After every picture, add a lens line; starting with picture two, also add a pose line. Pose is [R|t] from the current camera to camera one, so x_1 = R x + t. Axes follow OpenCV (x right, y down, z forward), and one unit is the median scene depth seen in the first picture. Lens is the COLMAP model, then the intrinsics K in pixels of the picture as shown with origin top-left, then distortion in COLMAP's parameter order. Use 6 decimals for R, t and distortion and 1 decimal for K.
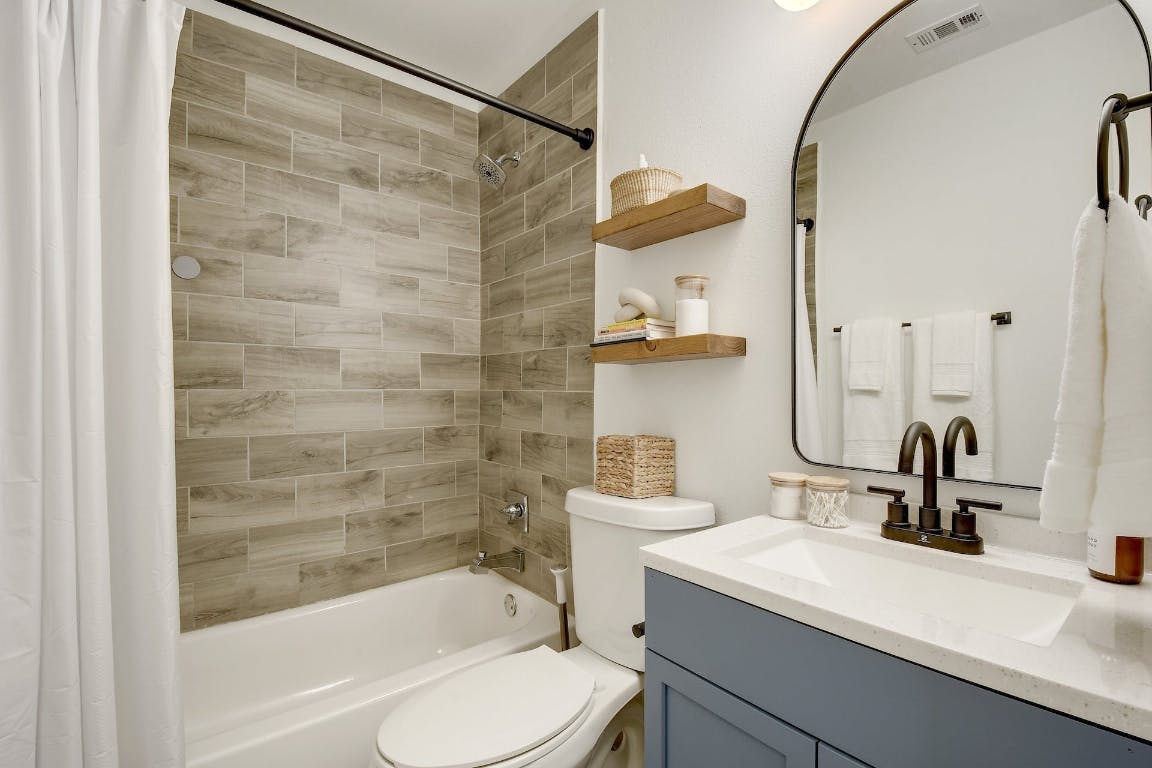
lens RADIAL K [[524.0, 0, 594.0], [0, 524.0, 395.7], [0, 0, 1]] dist [0.004054, 0.000005]
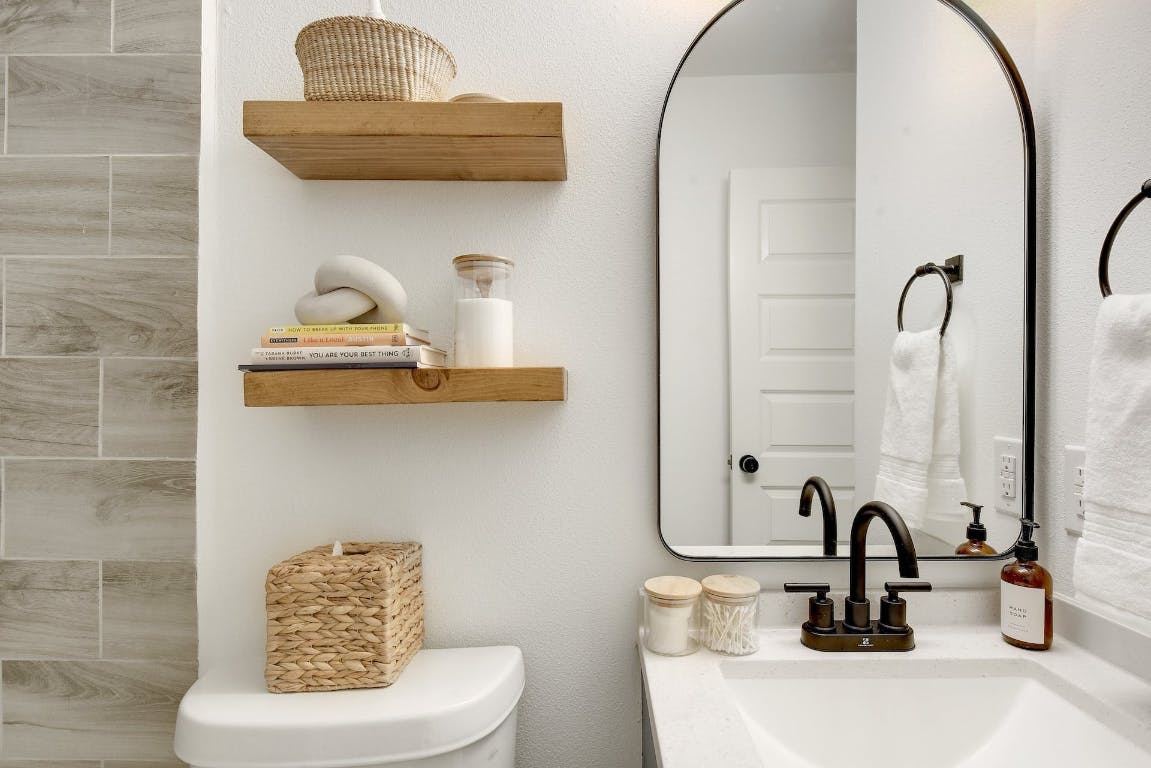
lens RADIAL K [[581.7, 0, 577.3], [0, 581.7, 393.7], [0, 0, 1]] dist [-0.005017, -0.000588]
pose [[0.635017, -0.011589, 0.772411, -0.225849], [0.010896, 0.999922, 0.006044, -0.080335], [-0.772421, 0.004578, 0.635094, 0.503676]]
